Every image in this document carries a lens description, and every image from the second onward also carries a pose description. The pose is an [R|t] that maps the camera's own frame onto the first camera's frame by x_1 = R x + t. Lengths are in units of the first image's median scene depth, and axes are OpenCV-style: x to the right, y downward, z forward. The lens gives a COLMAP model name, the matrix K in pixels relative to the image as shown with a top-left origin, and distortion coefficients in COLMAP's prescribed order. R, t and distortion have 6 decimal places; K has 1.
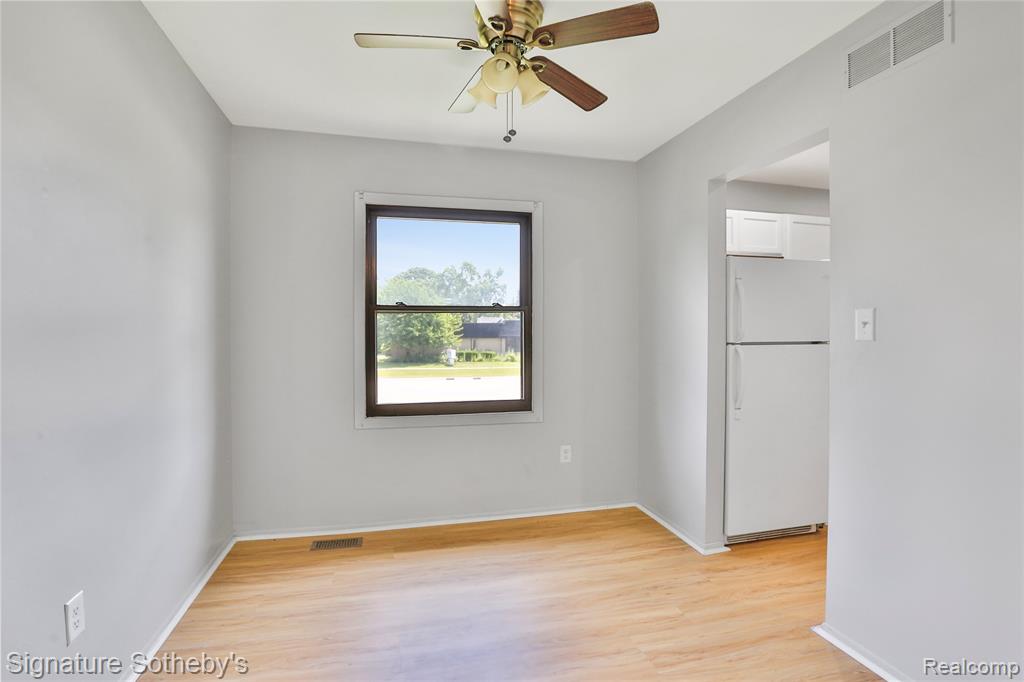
lens RADIAL K [[504.1, 0, 511.6], [0, 504.1, 338.0], [0, 0, 1]] dist [-0.049480, 0.017284]
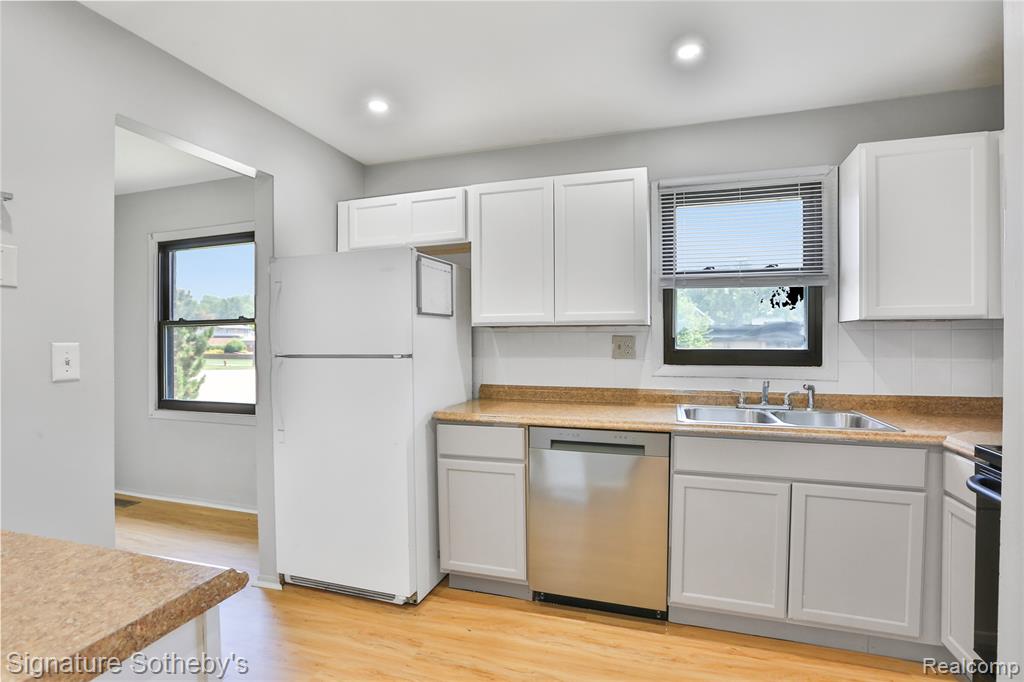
lens RADIAL K [[504.1, 0, 511.6], [0, 504.1, 338.0], [0, 0, 1]] dist [-0.049480, 0.017284]
pose [[0.838484, -0.004978, -0.544904, 1.152858], [0.006827, 0.999976, 0.001370, -0.019632], [0.544884, -0.004869, 0.838498, 0.438540]]
